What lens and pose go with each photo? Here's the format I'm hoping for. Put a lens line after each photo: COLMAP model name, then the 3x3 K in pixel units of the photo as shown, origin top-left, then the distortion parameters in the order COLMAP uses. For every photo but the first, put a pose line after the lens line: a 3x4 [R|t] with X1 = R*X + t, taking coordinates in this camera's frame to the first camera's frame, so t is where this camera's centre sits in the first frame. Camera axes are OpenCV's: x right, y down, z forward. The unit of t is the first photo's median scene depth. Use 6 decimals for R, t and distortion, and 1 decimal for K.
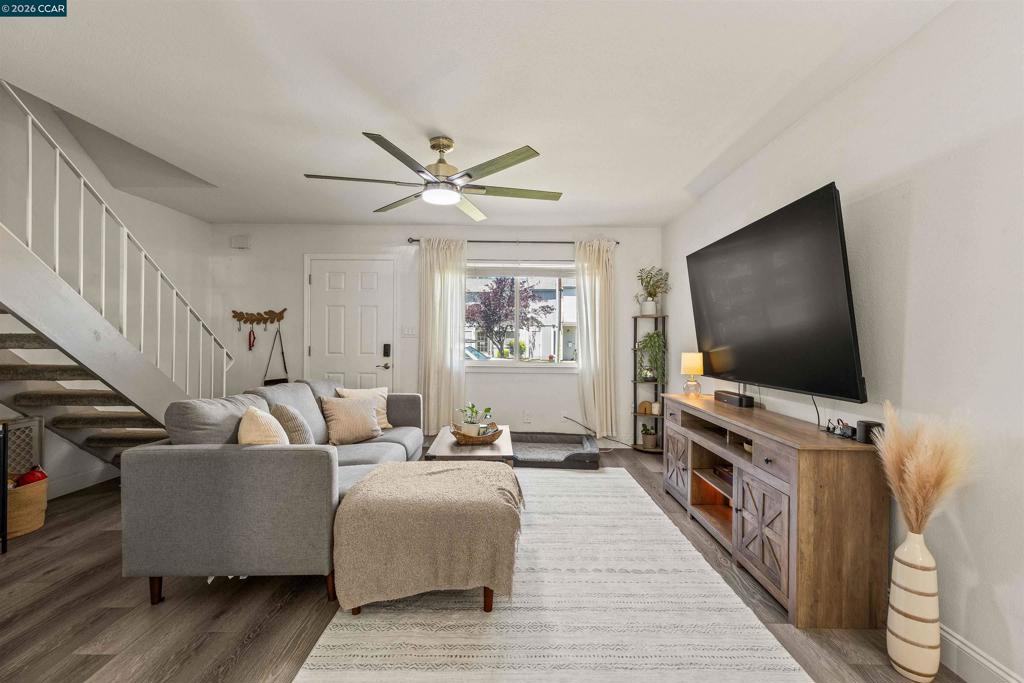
lens RADIAL K [[454.4, 0, 513.6], [0, 454.4, 339.9], [0, 0, 1]] dist [0.002289, 0.000257]
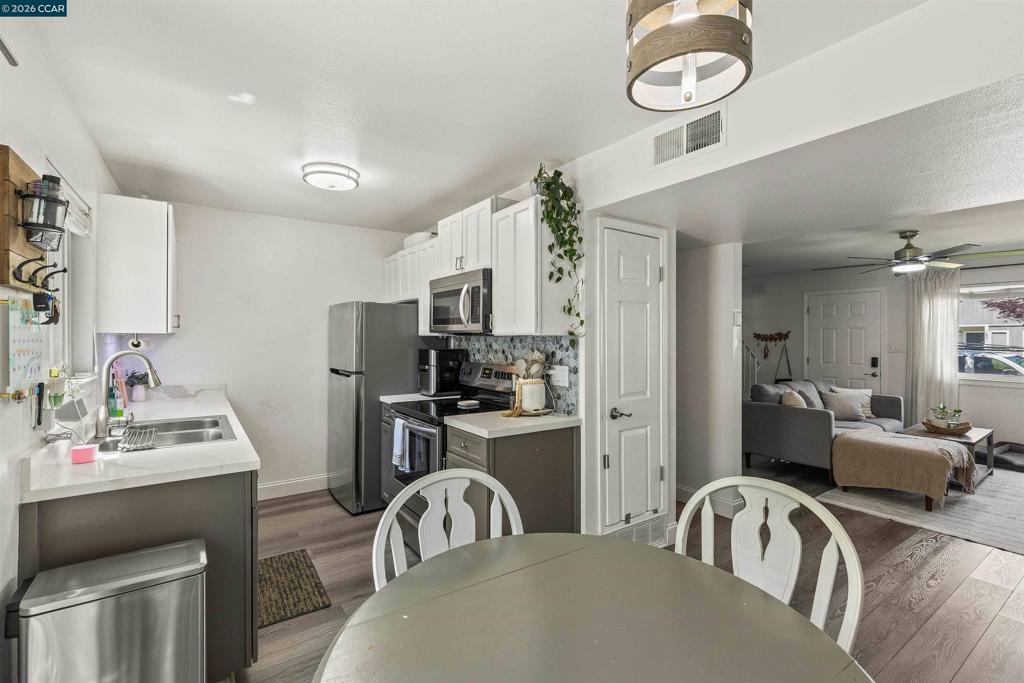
lens RADIAL K [[457.6, 0, 509.5], [0, 457.6, 337.4], [0, 0, 1]] dist [0.001384, 0.000257]
pose [[0.563031, -0.005287, -0.826419, 0.319882], [-0.000618, 0.999977, -0.006818, -0.057459], [0.826436, 0.004350, 0.563014, -0.882755]]
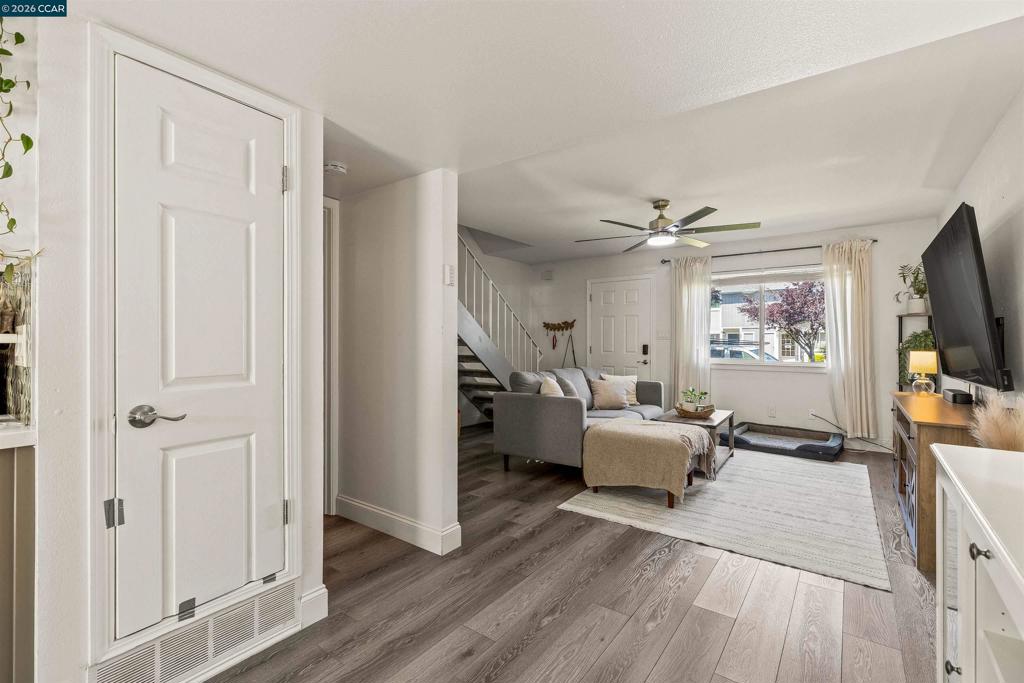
lens RADIAL K [[454.4, 0, 513.6], [0, 454.4, 339.9], [0, 0, 1]] dist [0.002289, 0.000257]
pose [[0.805337, -0.007766, -0.592767, 0.275380], [0.002841, 0.999953, -0.009241, 0.009655], [0.592811, 0.005758, 0.805321, -0.379634]]
